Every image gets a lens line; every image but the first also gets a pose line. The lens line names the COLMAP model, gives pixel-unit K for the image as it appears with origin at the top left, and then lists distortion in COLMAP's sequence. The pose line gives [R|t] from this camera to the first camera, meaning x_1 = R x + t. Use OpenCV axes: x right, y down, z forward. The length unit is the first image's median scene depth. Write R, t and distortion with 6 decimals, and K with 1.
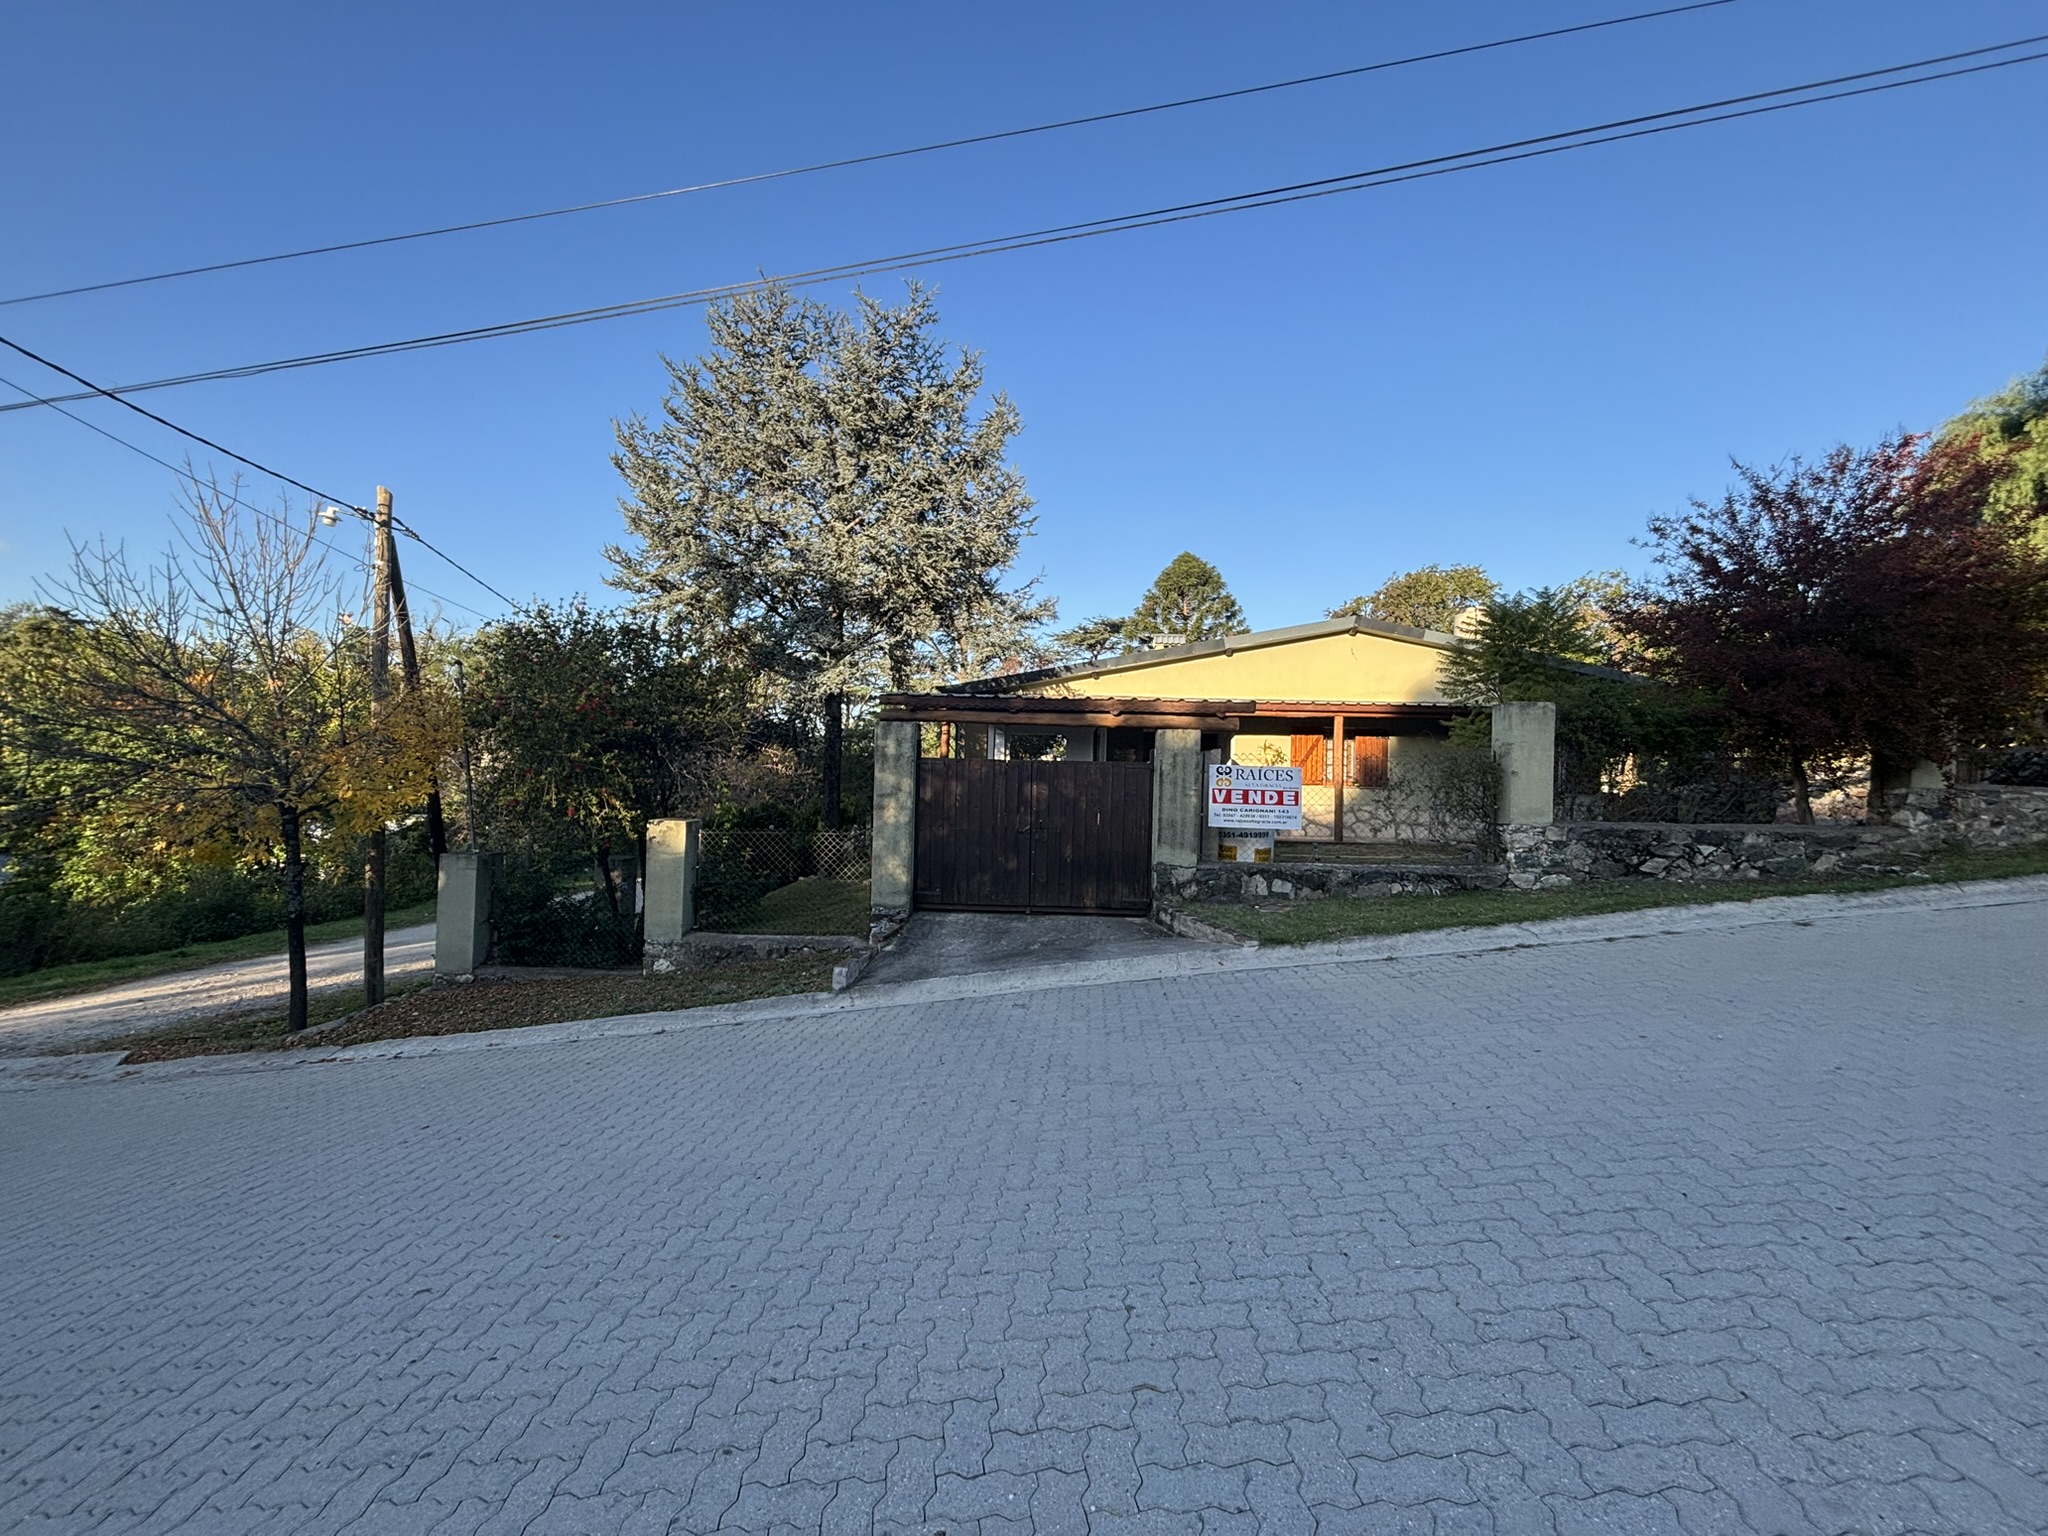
lens RADIAL K [[816.9, 0, 1024.1], [0, 816.9, 761.2], [0, 0, 1]] dist [0.000115, 0.000038]
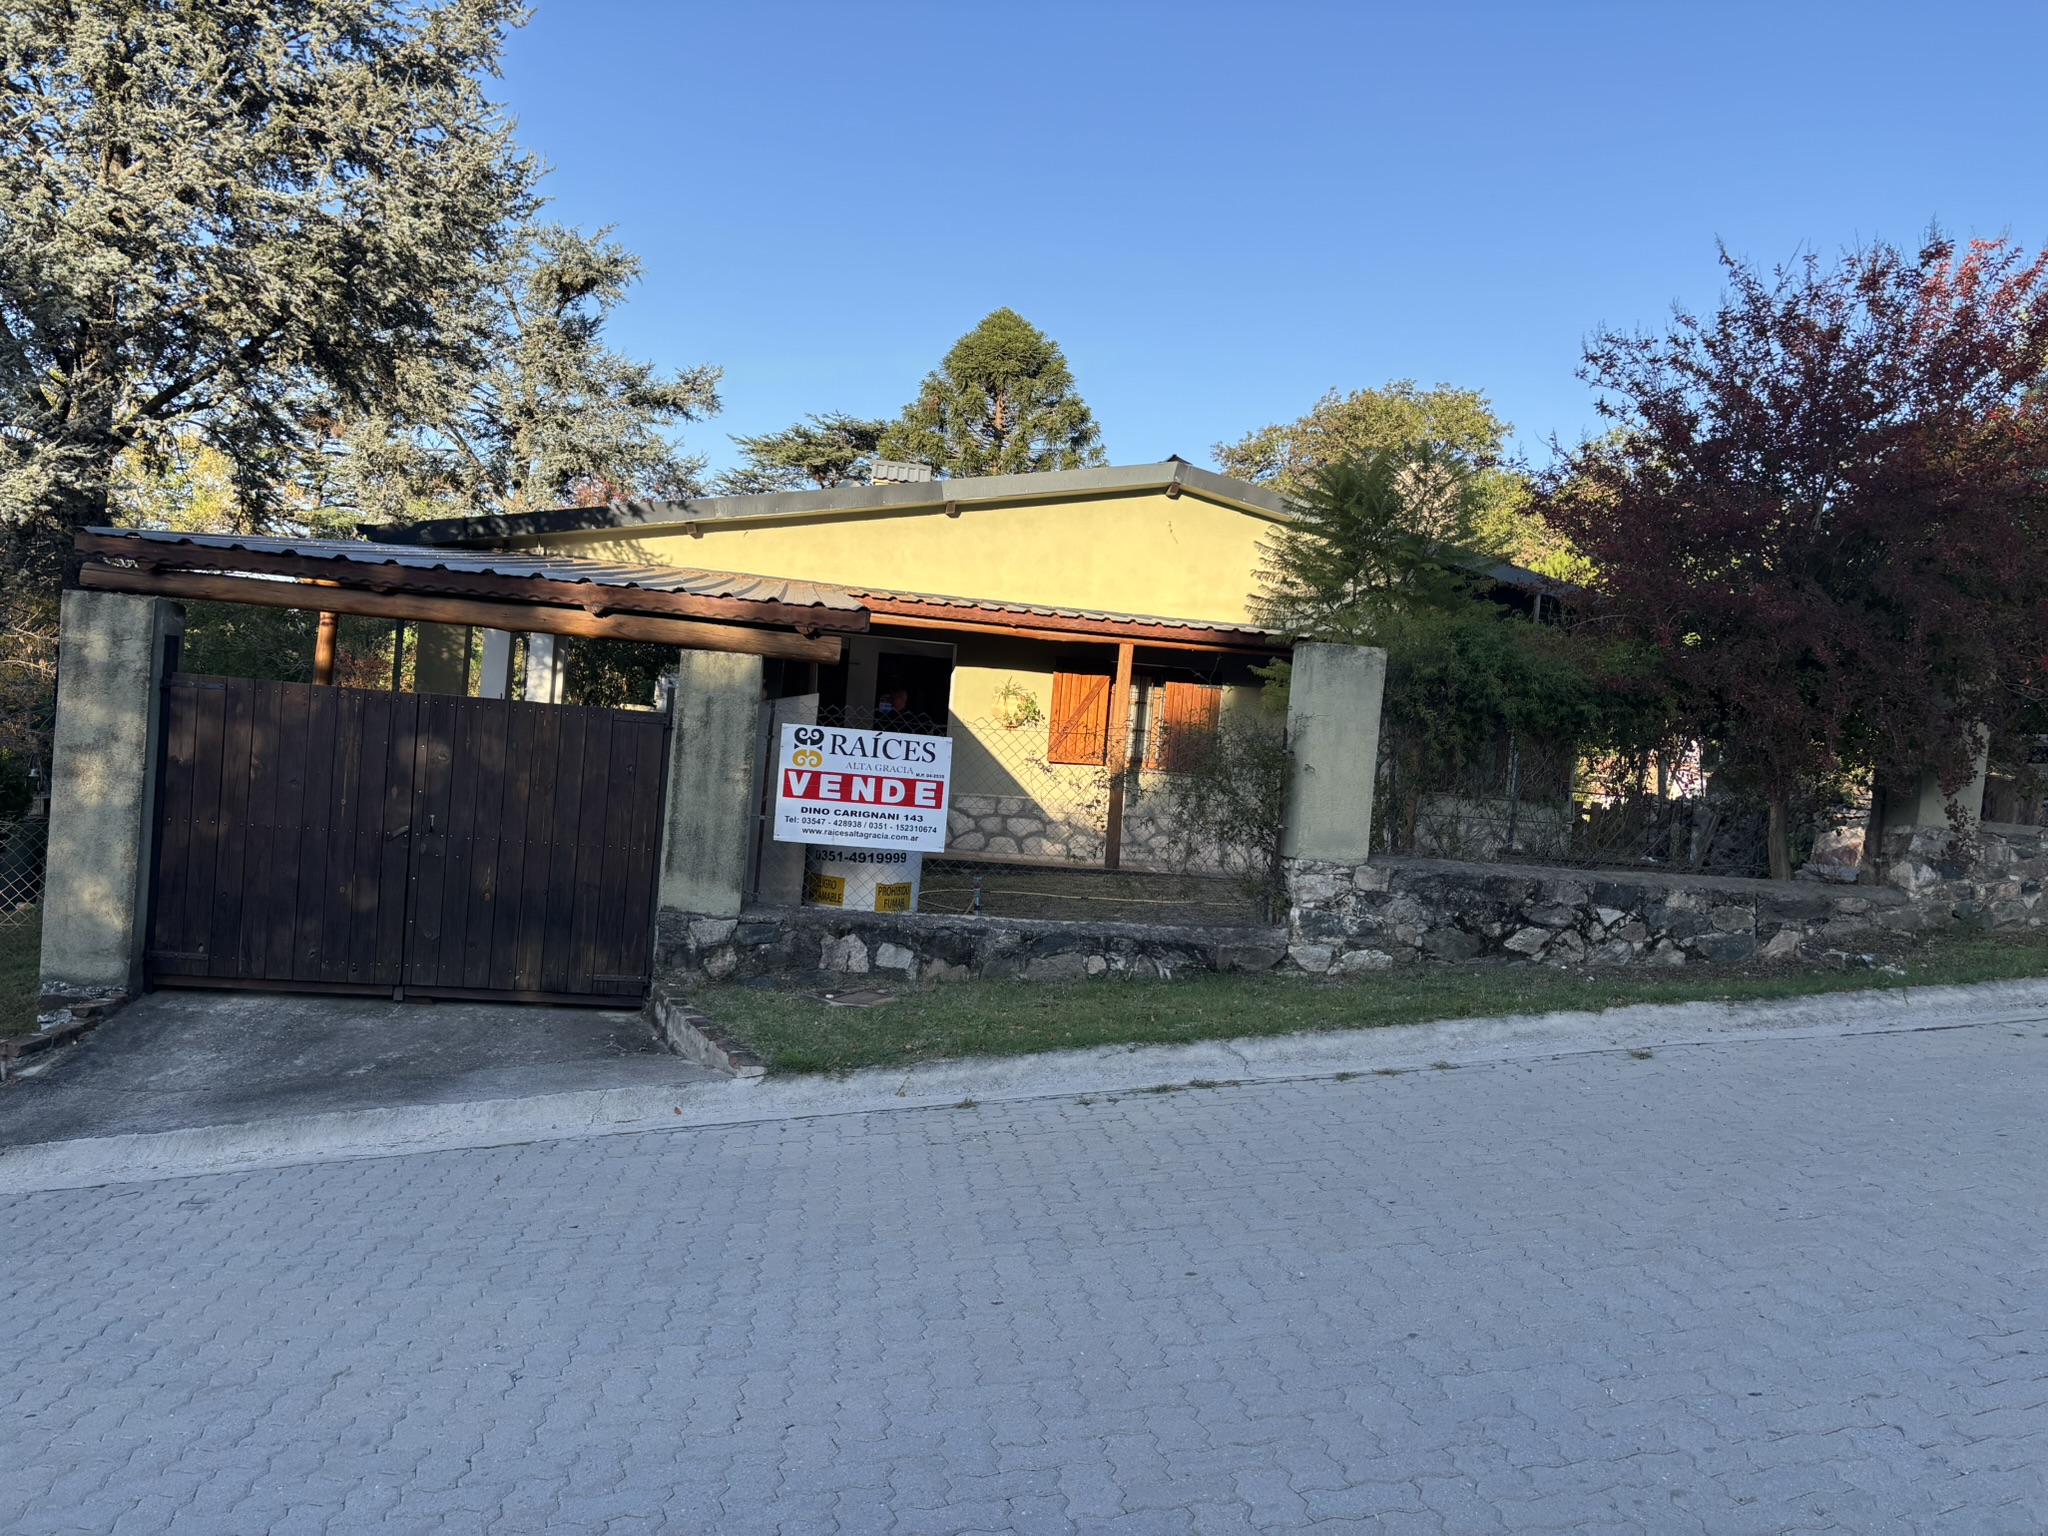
lens RADIAL K [[1531.2, 0, 1028.5], [0, 1531.2, 773.5], [0, 0, 1]] dist [0.050806, -0.044324]
pose [[0.976361, 0.050012, 0.210282, 0.183317], [-0.061120, 0.997039, 0.046659, -0.019190], [-0.207325, -0.058409, 0.976527, 0.007923]]
